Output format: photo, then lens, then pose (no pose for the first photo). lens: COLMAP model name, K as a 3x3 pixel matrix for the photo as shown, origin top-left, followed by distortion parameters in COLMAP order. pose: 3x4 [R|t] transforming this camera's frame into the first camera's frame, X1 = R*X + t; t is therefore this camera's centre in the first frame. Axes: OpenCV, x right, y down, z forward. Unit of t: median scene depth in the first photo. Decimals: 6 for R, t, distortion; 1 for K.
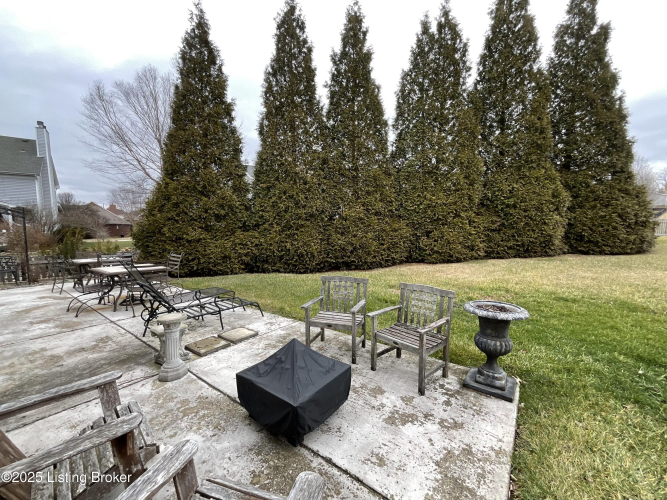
lens RADIAL K [[270.8, 0, 333.4], [0, 270.8, 251.0], [0, 0, 1]] dist [0.000287, 0.000617]
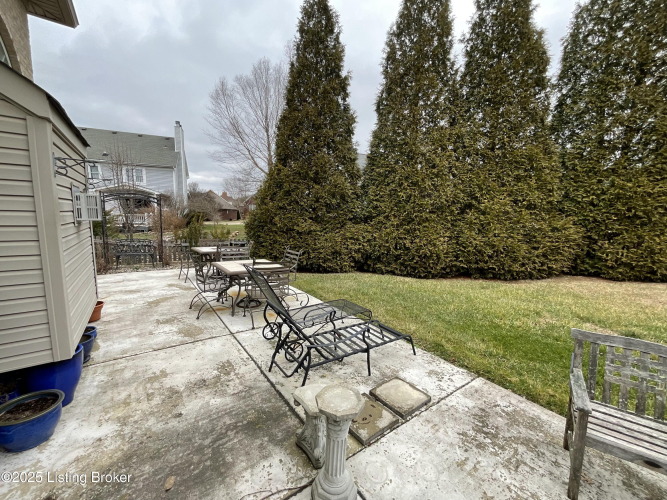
lens RADIAL K [[270.8, 0, 334.5], [0, 270.8, 251.7], [0, 0, 1]] dist [0.000287, 0.000617]
pose [[0.955304, 0.068633, -0.287547, -0.127224], [-0.056556, 0.997141, 0.050109, -0.021125], [0.290164, -0.031607, 0.956455, 0.131160]]
